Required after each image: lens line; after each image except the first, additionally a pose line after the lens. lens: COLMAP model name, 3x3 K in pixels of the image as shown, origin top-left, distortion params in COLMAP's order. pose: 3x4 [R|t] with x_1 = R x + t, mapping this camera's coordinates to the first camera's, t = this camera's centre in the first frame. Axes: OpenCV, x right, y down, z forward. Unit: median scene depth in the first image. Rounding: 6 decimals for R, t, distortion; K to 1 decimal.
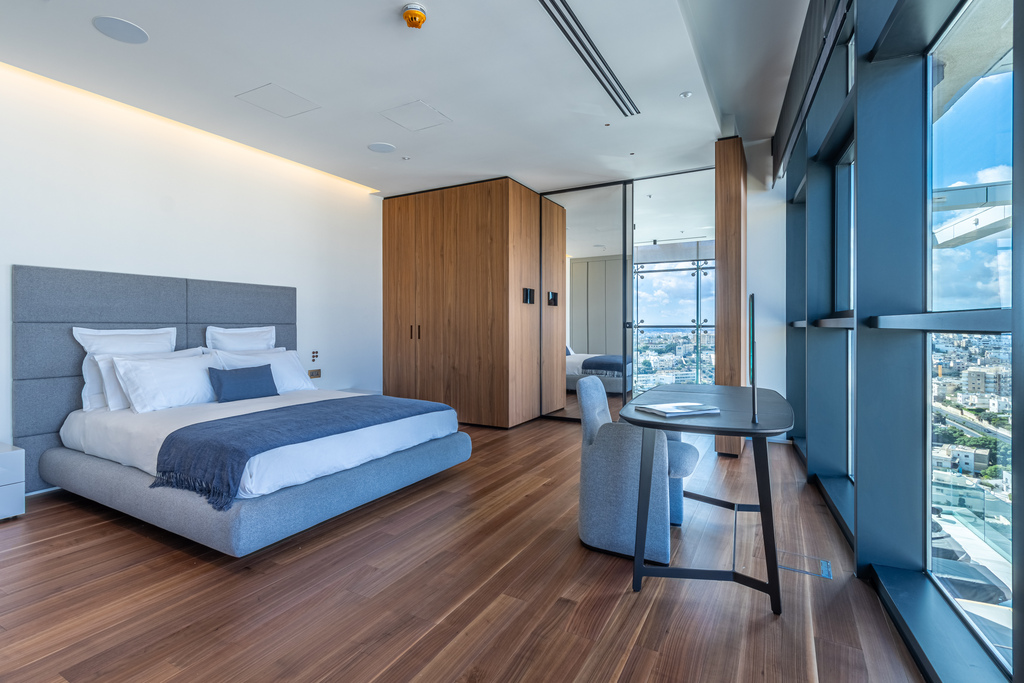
lens RADIAL K [[473.6, 0, 509.2], [0, 473.6, 329.3], [0, 0, 1]] dist [-0.000076, -0.000145]
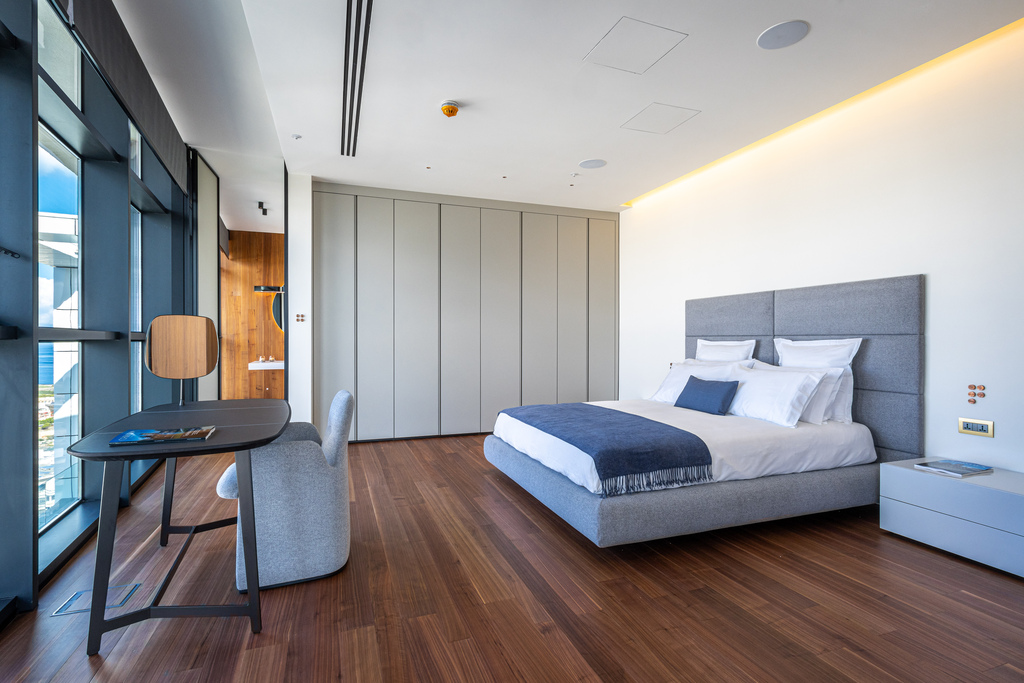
lens RADIAL K [[475.1, 0, 503.1], [0, 475.1, 340.8], [0, 0, 1]] dist [0.012088, -0.000107]
pose [[-0.654438, 0.003313, -0.756108, 0.553666], [-0.001382, 0.999983, 0.005577, -0.009190], [0.756114, 0.004694, -0.654423, 1.512854]]
